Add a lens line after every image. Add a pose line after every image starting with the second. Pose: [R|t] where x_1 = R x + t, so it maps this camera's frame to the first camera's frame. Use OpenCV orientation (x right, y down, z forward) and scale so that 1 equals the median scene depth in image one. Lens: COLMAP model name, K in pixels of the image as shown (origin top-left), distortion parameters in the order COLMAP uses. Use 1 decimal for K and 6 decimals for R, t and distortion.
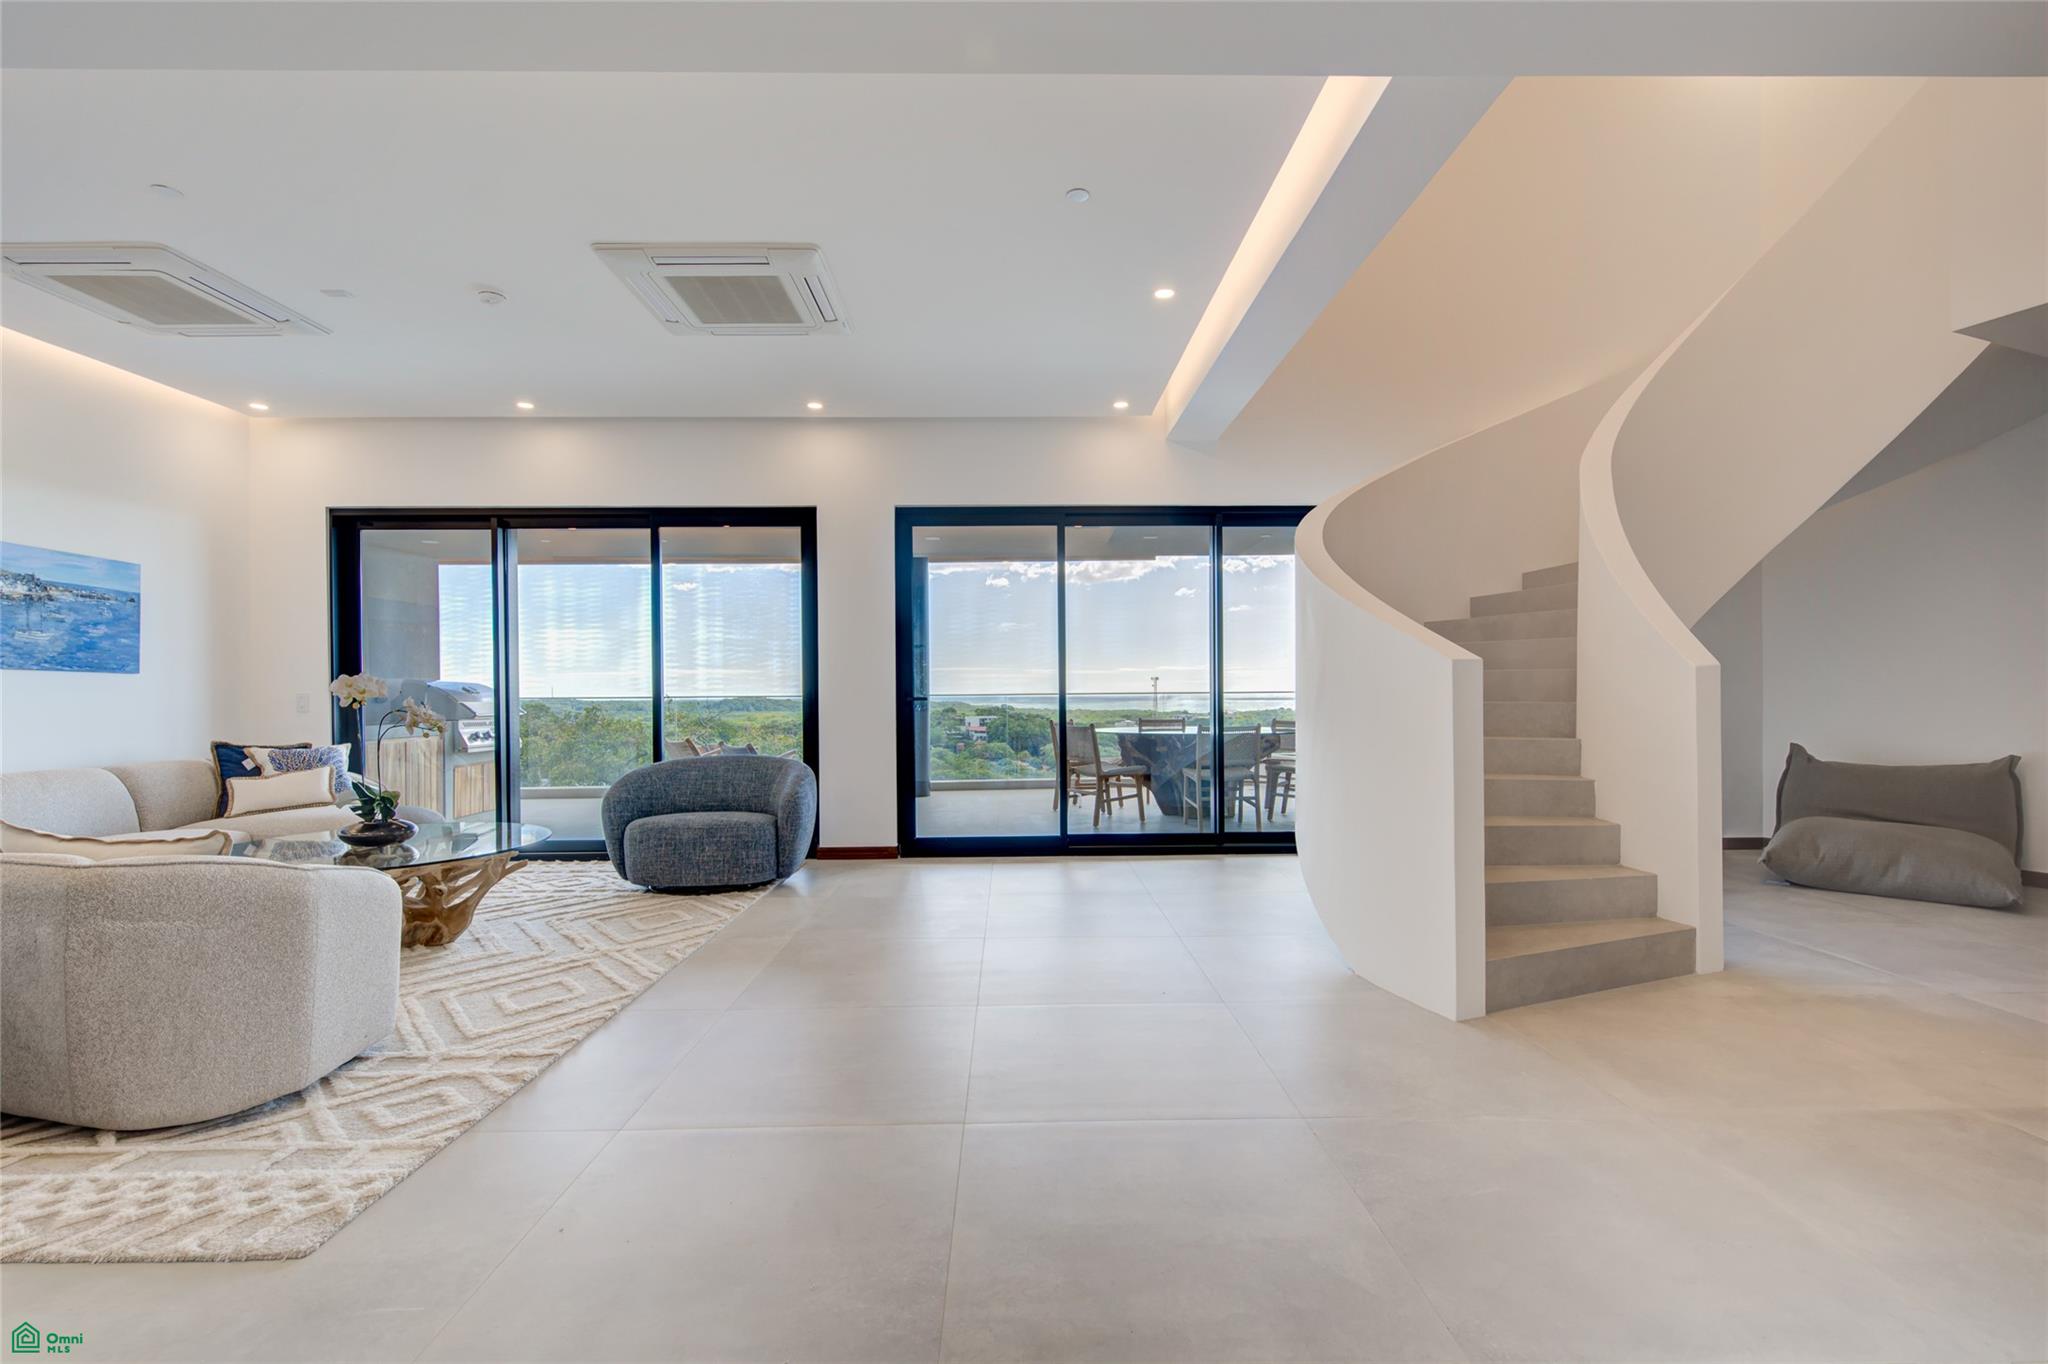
lens RADIAL K [[921.8, 0, 1026.7], [0, 921.8, 697.7], [0, 0, 1]] dist [0.005267, -0.000631]
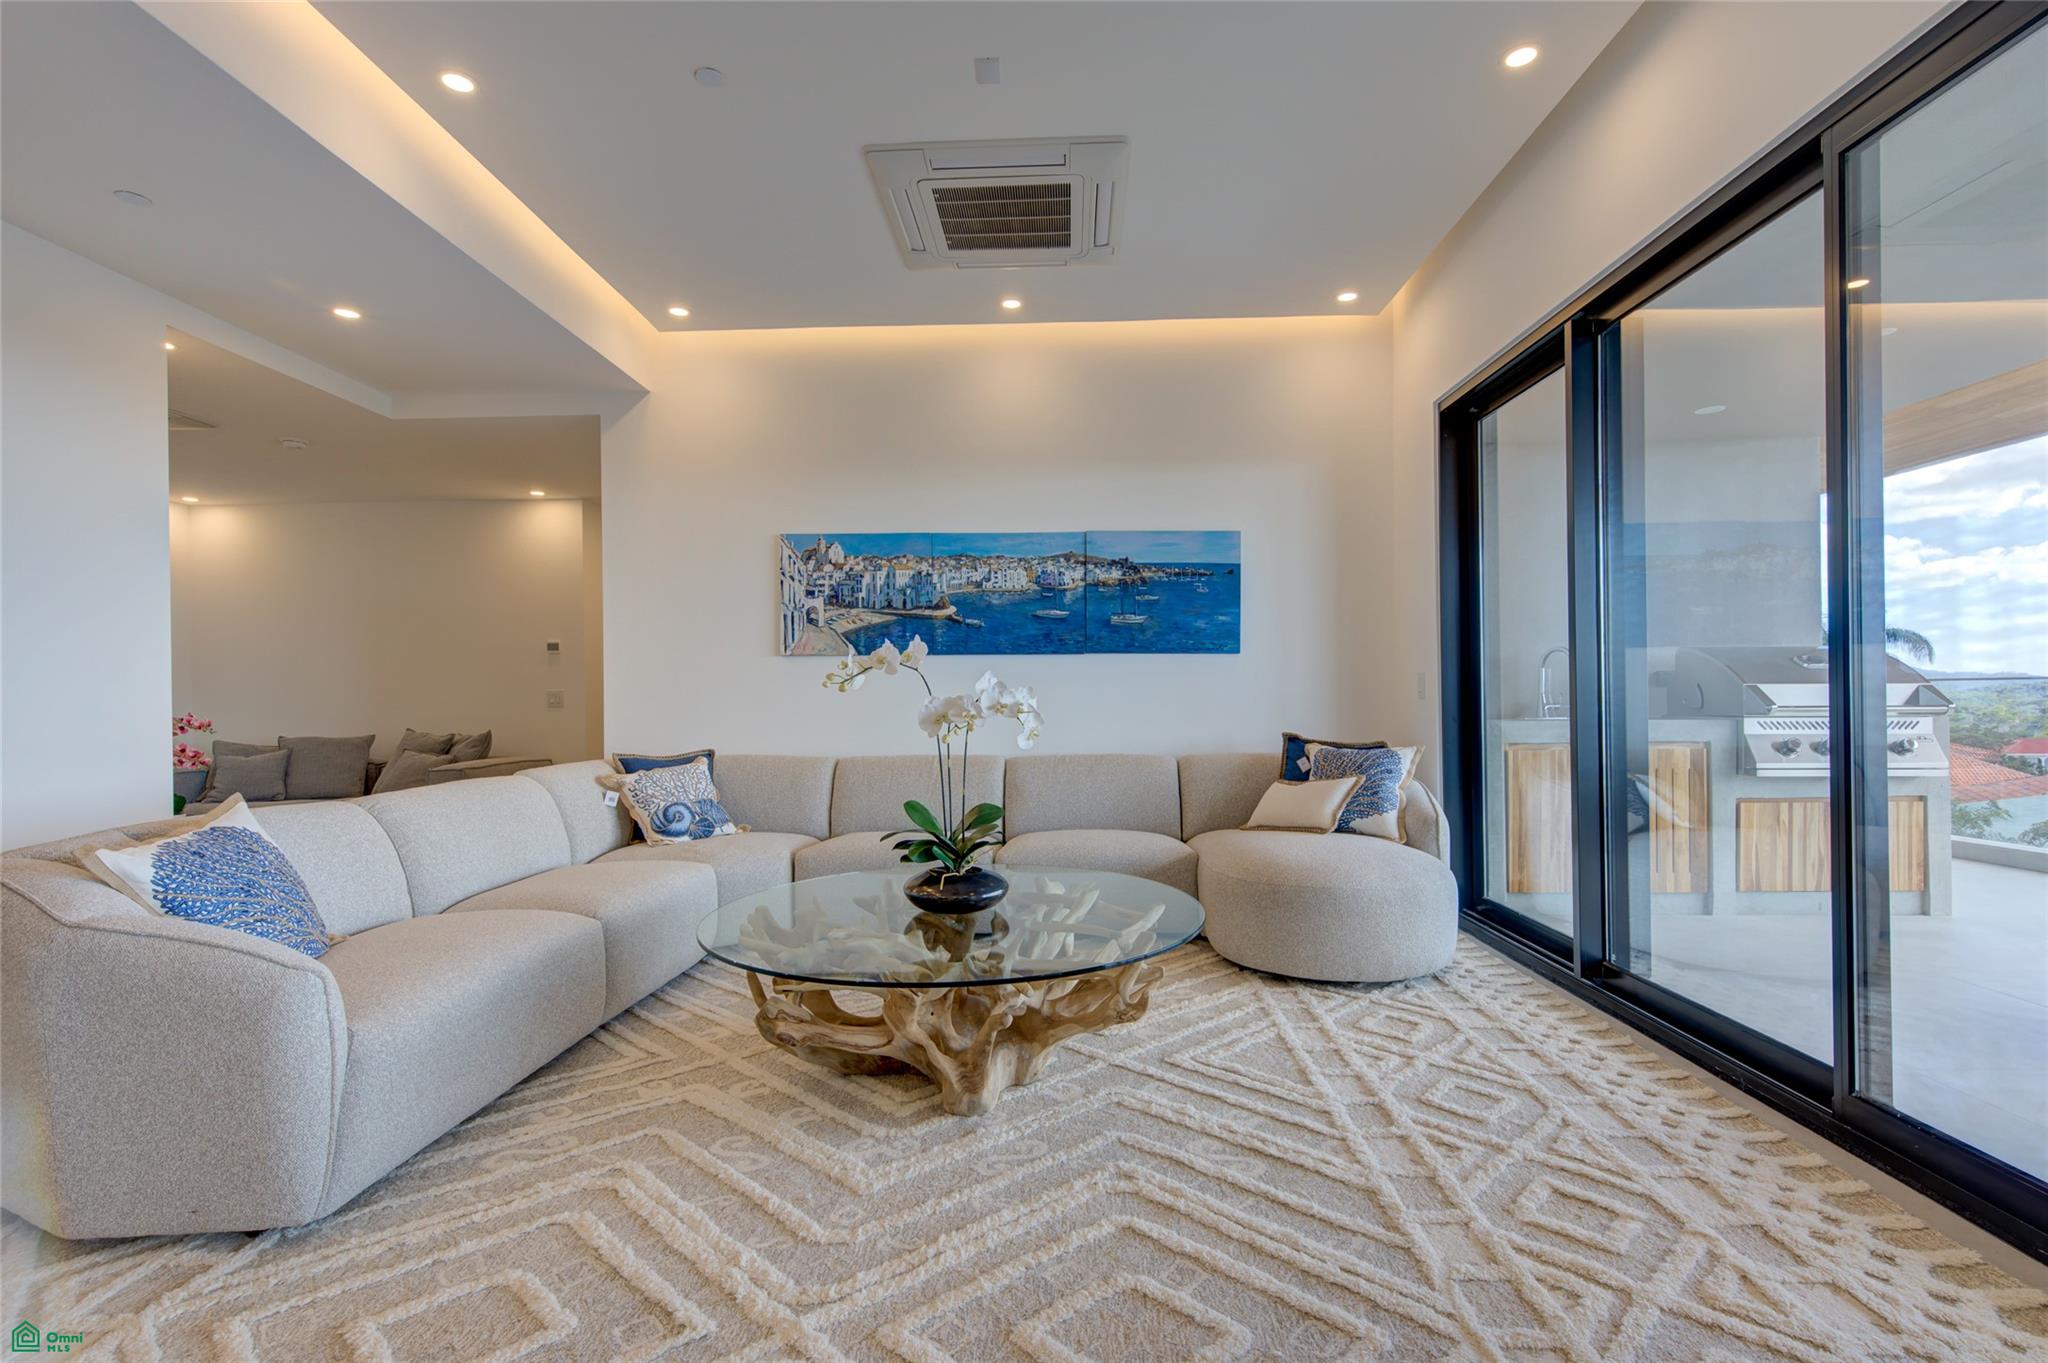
lens RADIAL K [[921.8, 0, 1027.8], [0, 921.8, 698.3], [0, 0, 1]] dist [0.005267, -0.000631]
pose [[-0.045175, 0.010721, -0.998922, -0.057003], [0.007278, 0.999919, 0.010402, 0.006438], [0.998953, -0.006800, -0.045249, 0.804760]]
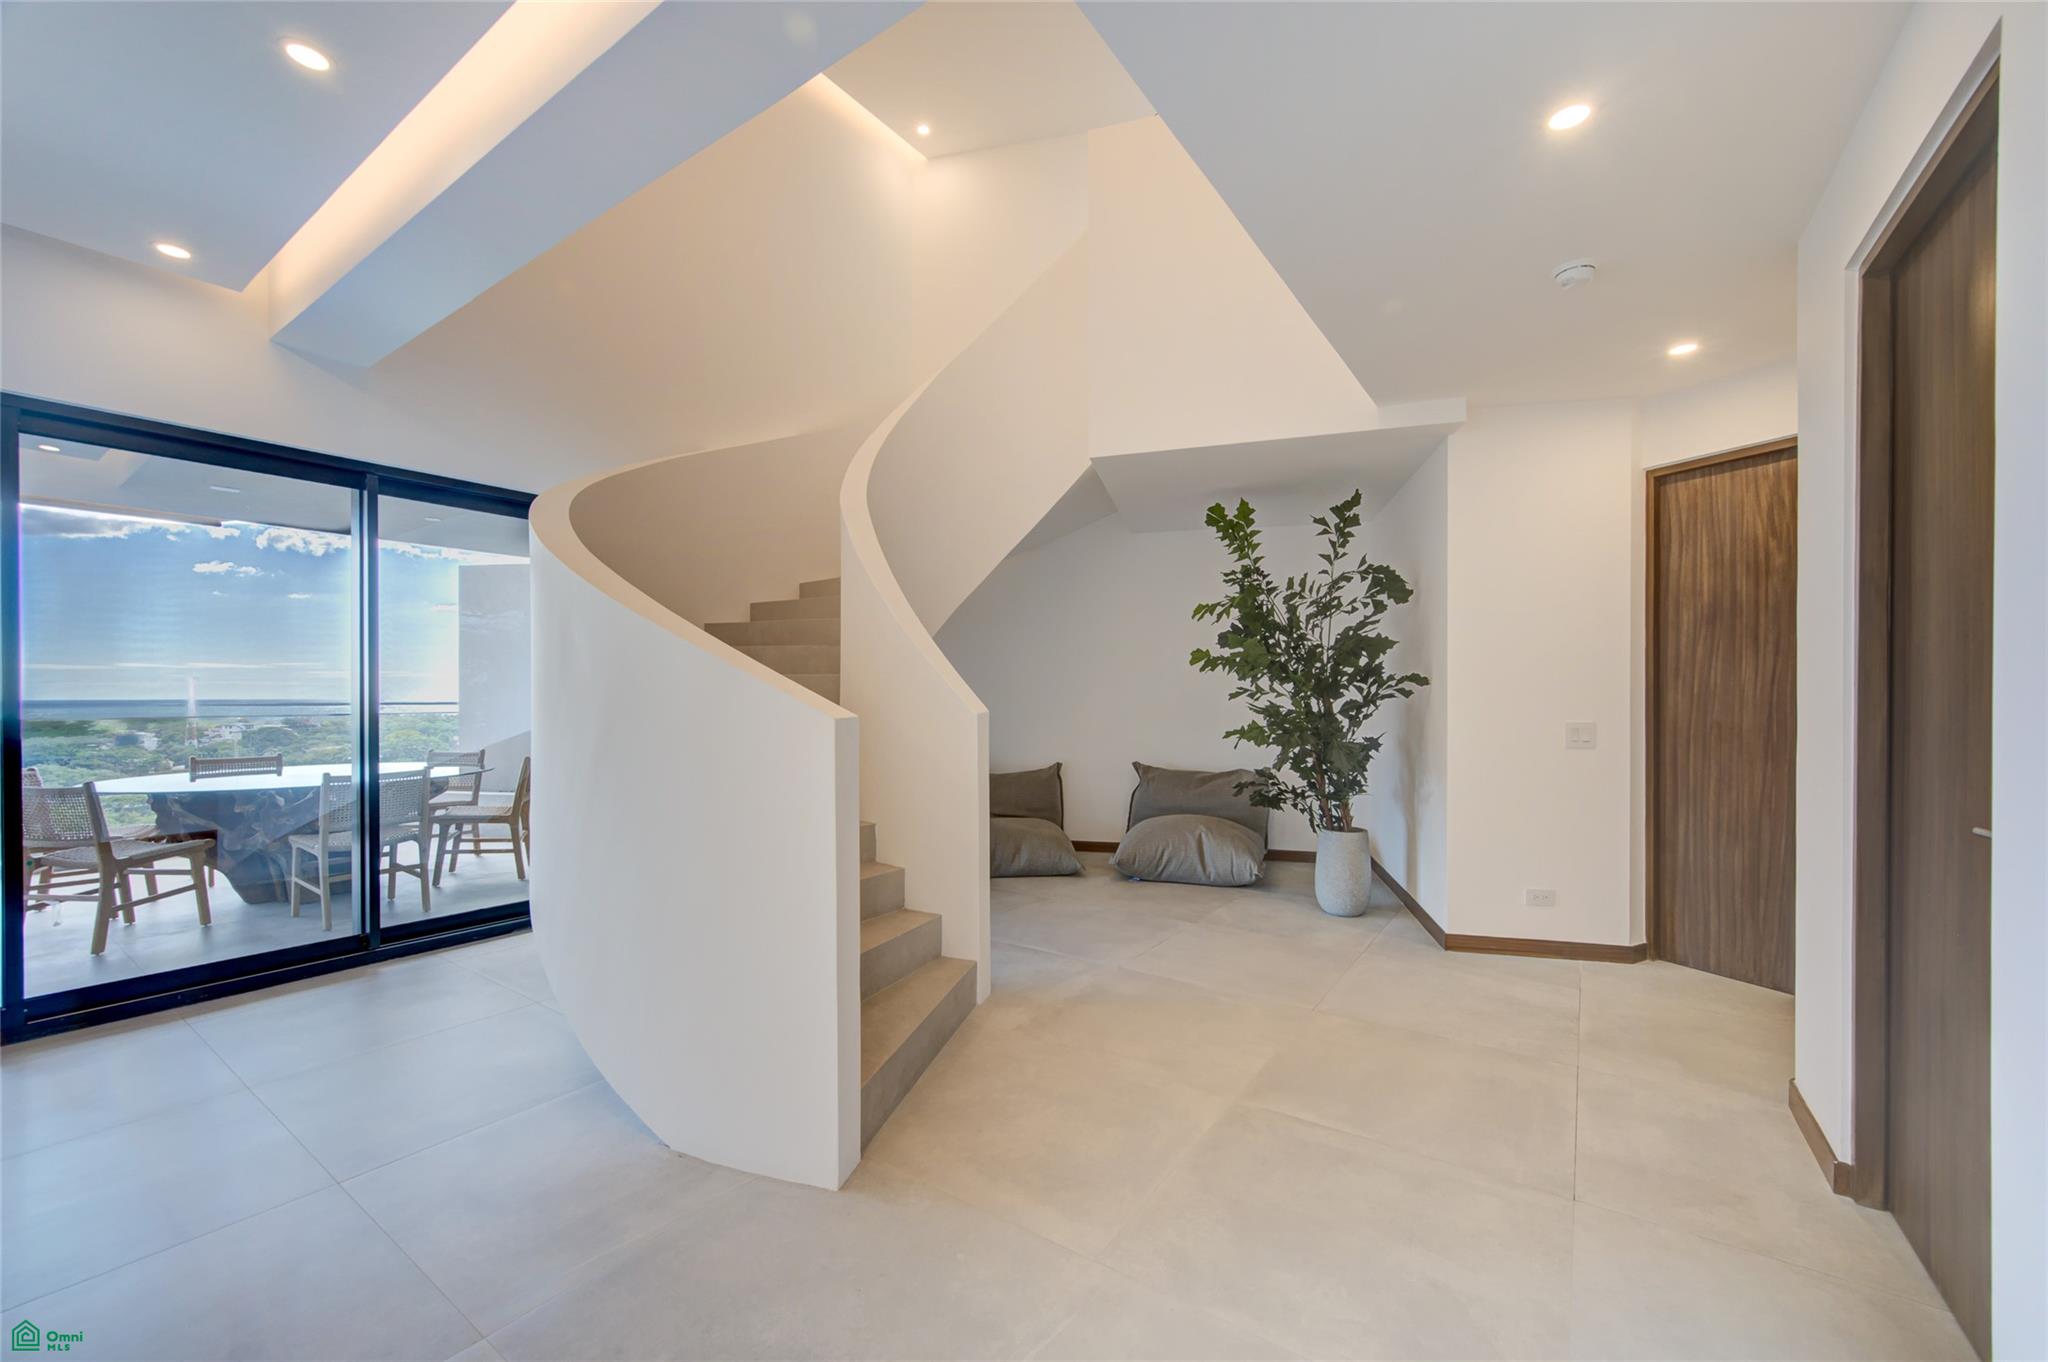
lens RADIAL K [[803.4, 0, 1022.4], [0, 803.4, 696.7], [0, 0, 1]] dist [-0.002631, 0.000726]
pose [[0.586881, 0.003790, 0.809665, 0.007844], [0.000530, 0.999987, -0.005065, -0.032097], [-0.809673, 0.003402, 0.586871, 0.280246]]
